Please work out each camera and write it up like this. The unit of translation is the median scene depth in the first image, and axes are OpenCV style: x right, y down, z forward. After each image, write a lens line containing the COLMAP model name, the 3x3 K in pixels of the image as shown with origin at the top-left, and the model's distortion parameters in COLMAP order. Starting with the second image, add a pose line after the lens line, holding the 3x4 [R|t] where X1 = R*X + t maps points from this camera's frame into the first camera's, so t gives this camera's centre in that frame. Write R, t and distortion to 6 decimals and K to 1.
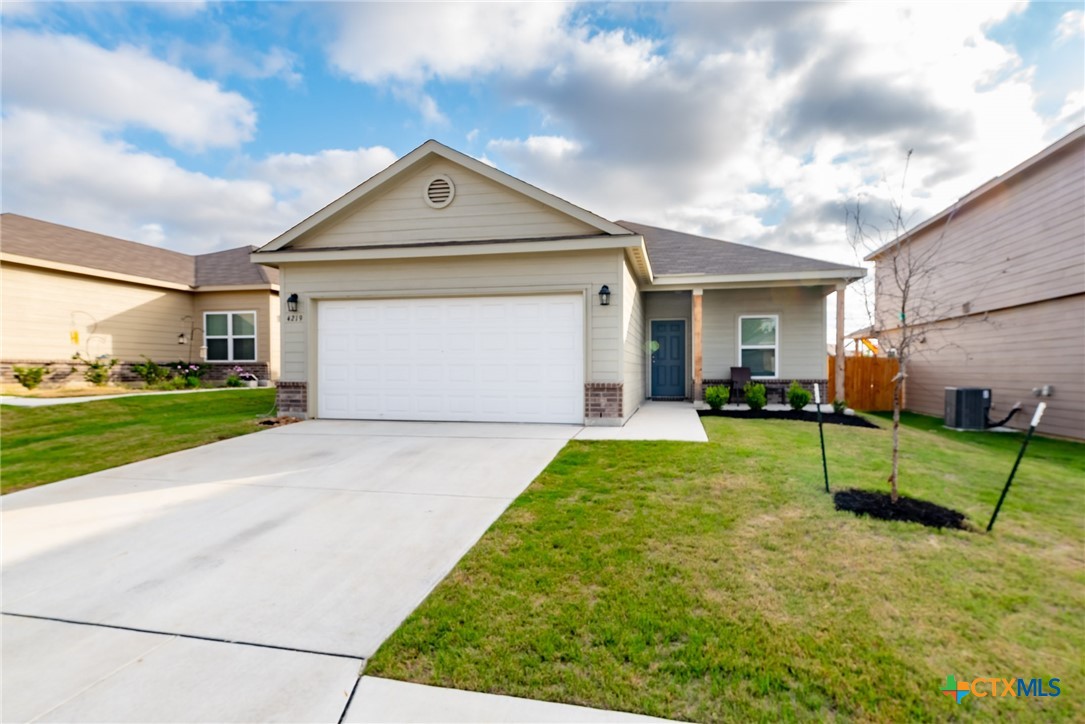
lens RADIAL K [[562.0, 0, 525.1], [0, 562.0, 351.0], [0, 0, 1]] dist [0.004246, 0.000868]
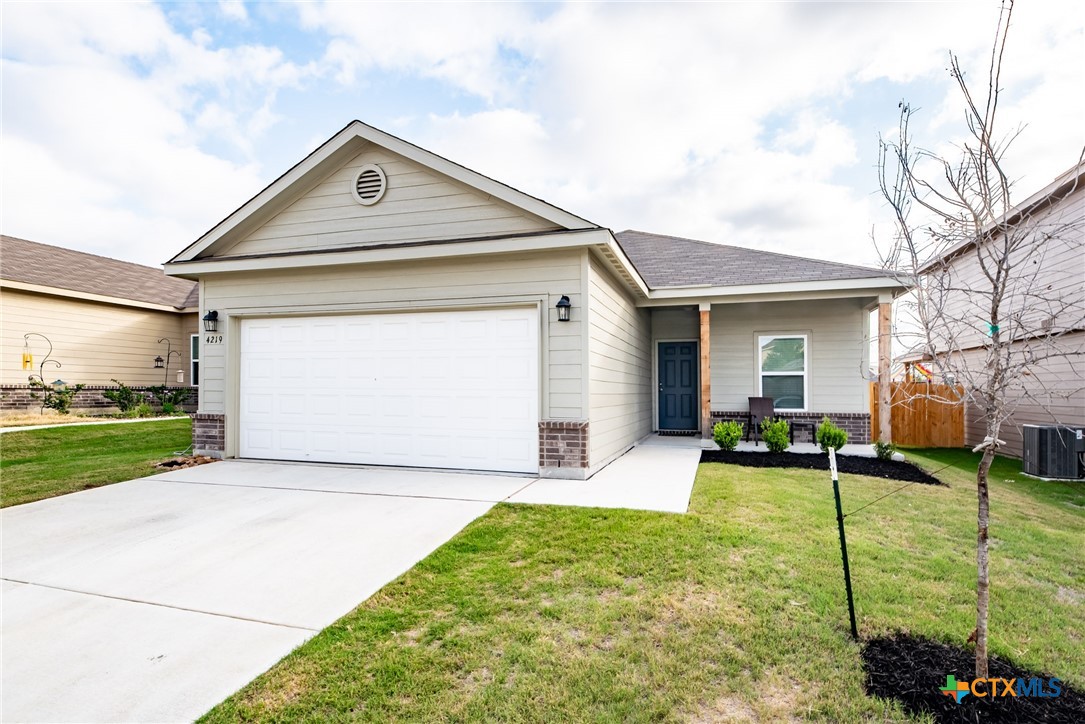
lens RADIAL K [[515.7, 0, 547.5], [0, 515.7, 356.5], [0, 0, 1]] dist [0.000645, -0.000479]
pose [[0.996926, 0.000000, -0.078351, 0.160465], [-0.002254, 0.999586, -0.028678, -0.011680], [0.078318, 0.028767, 0.996513, 0.266578]]
